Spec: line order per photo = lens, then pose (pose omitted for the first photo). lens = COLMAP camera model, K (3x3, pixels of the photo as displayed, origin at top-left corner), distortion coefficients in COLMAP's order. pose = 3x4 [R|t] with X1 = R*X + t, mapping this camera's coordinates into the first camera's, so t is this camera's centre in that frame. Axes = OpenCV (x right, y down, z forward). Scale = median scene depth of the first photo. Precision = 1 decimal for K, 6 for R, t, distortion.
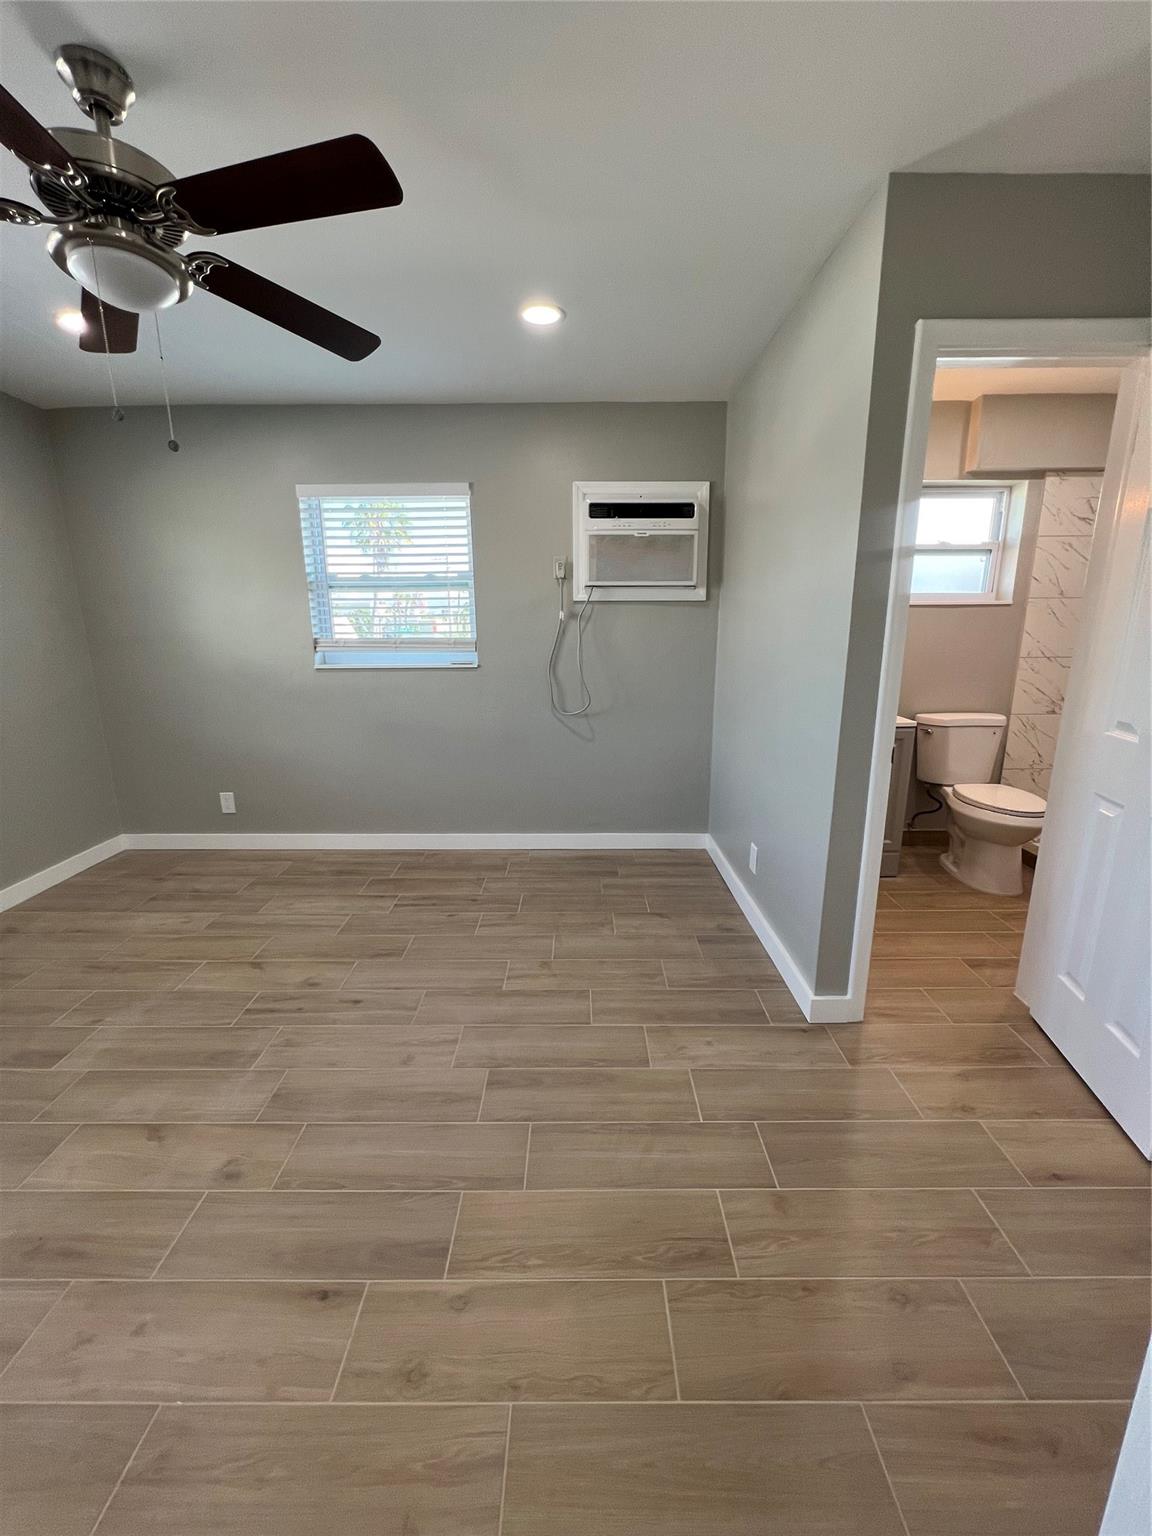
lens RADIAL K [[615.6, 0, 578.7], [0, 615.6, 766.5], [0, 0, 1]] dist [-0.003566, 0.000557]
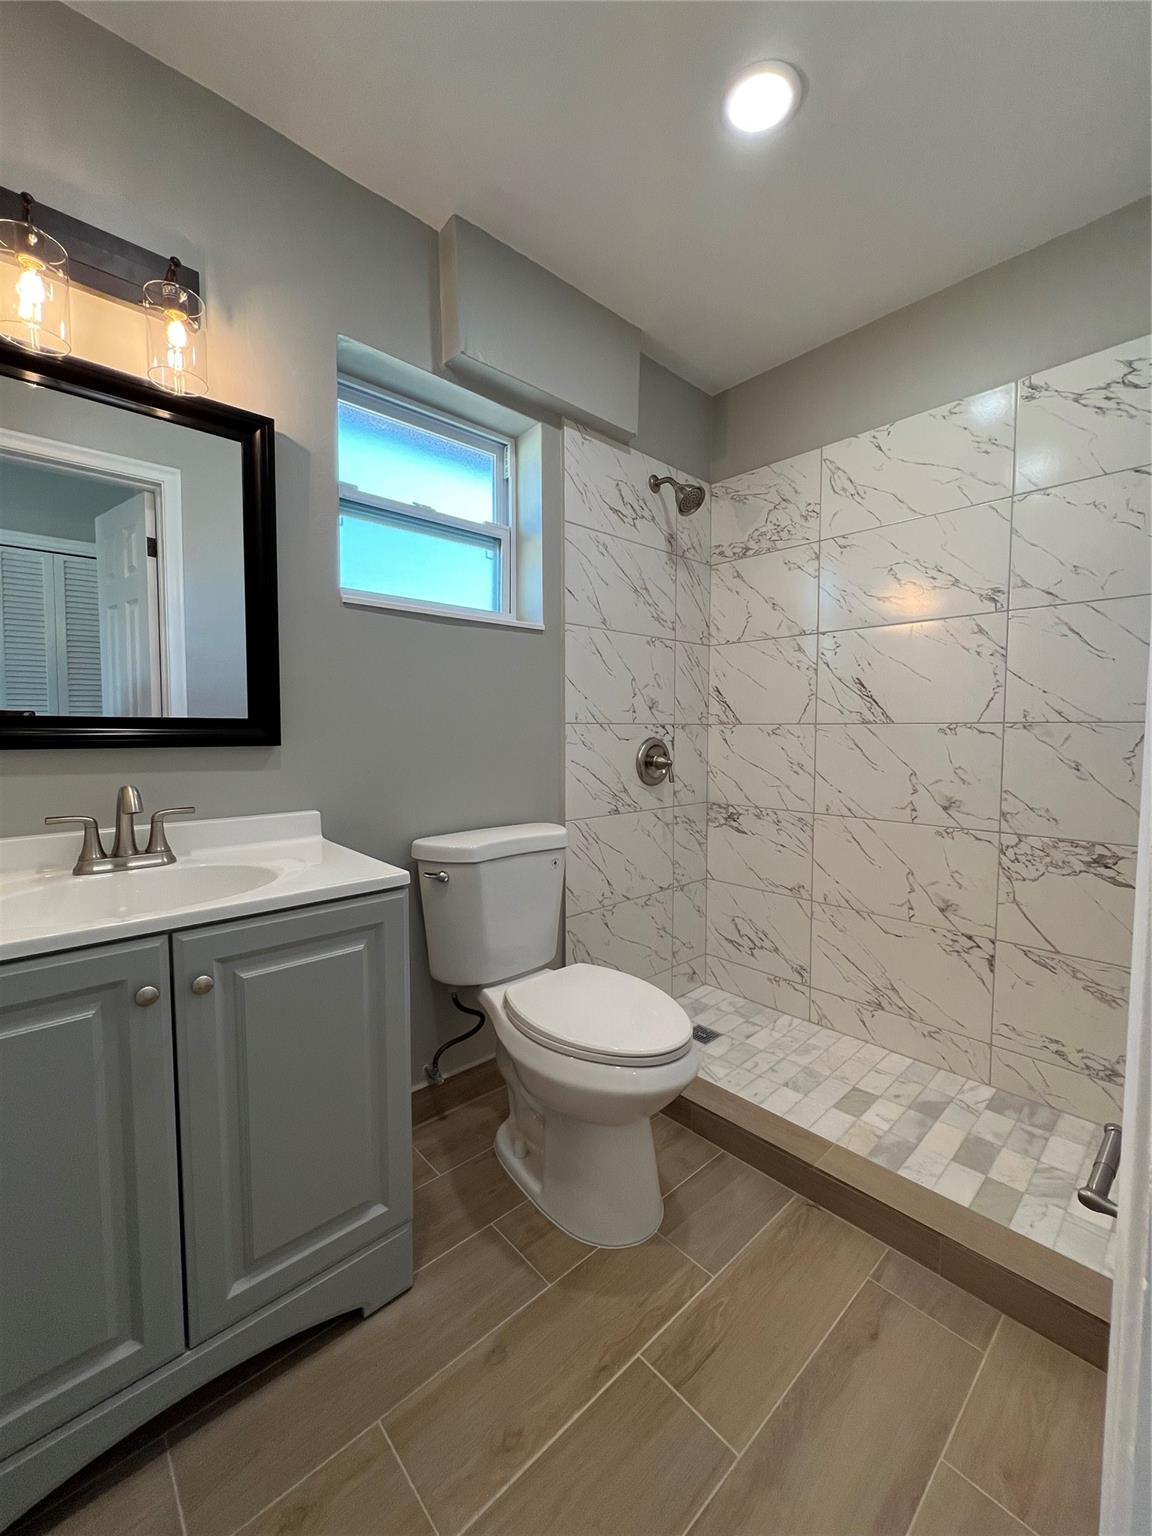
lens RADIAL K [[615.6, 0, 578.7], [0, 615.6, 766.2], [0, 0, 1]] dist [-0.003566, 0.000557]
pose [[0.738134, -0.033706, 0.673812, 0.477519], [0.147814, 0.982564, -0.112774, -0.100296], [-0.658262, 0.182842, 0.730246, 0.822795]]
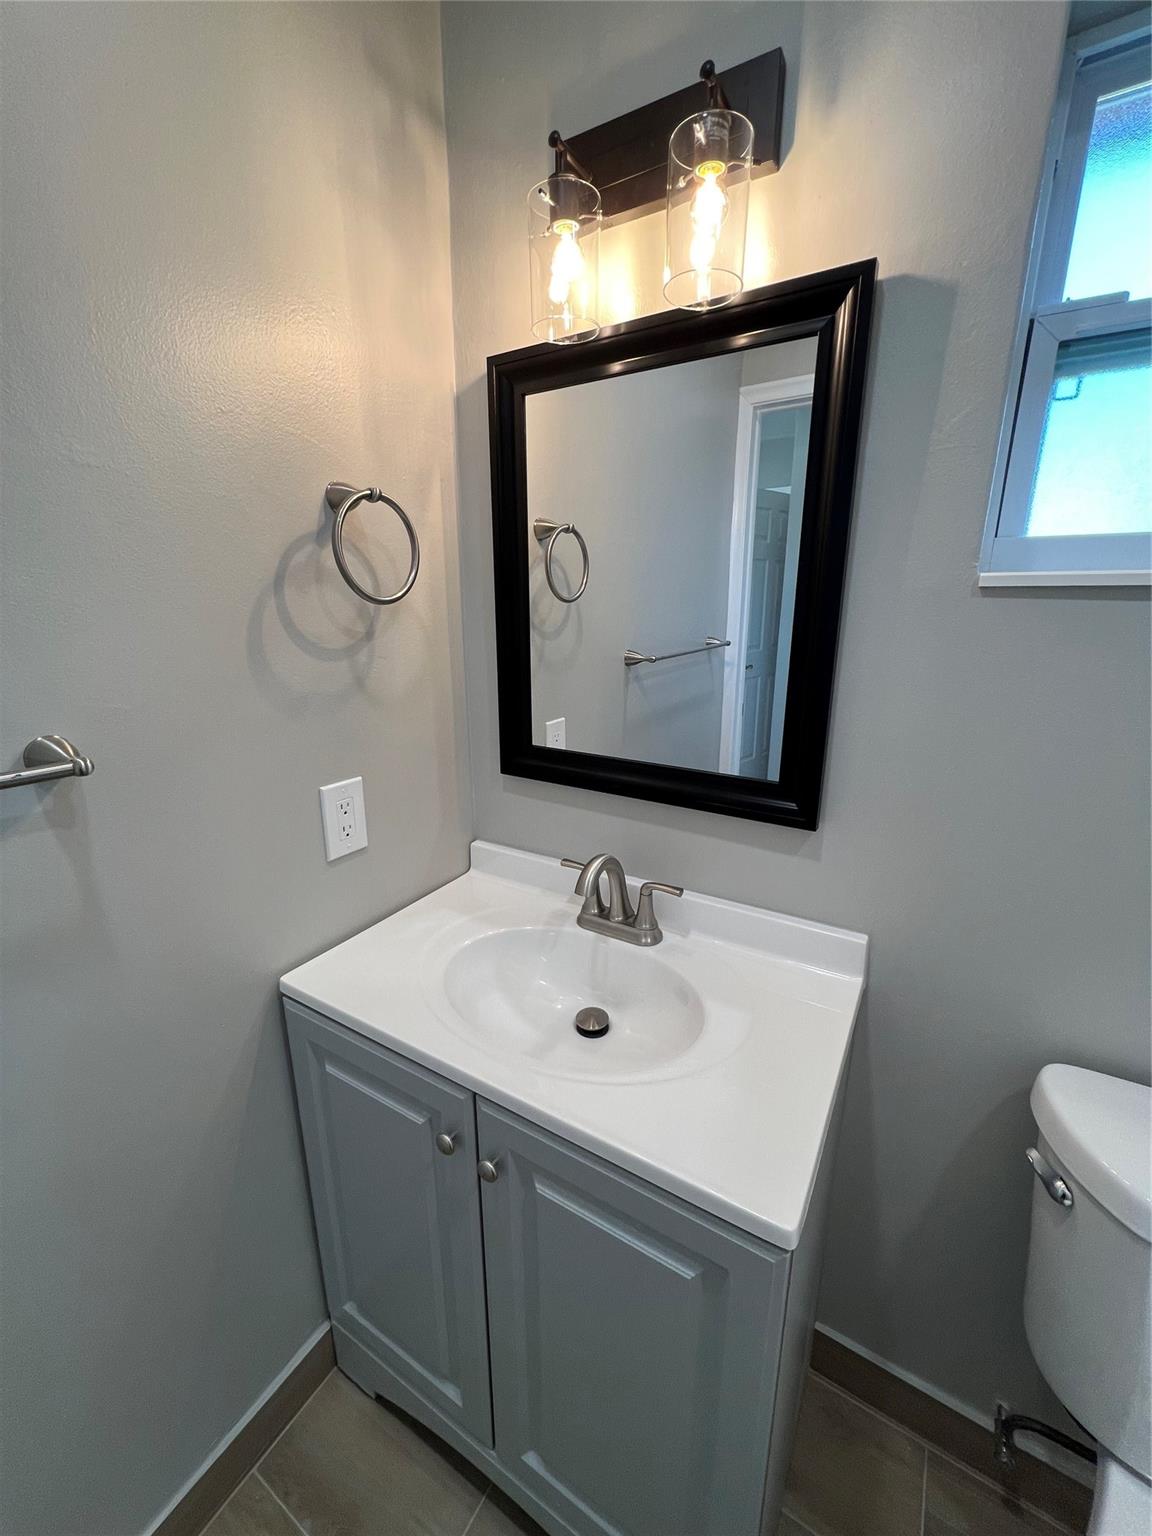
lens RADIAL K [[613.5, 0, 565.9], [0, 613.5, 765.8], [0, 0, 1]] dist [-0.003191, 0.001311]
pose [[0.850579, 0.140440, -0.506747, 0.719287], [-0.126447, 0.990026, 0.062134, -0.272431], [0.510419, 0.011227, 0.859853, 1.029937]]
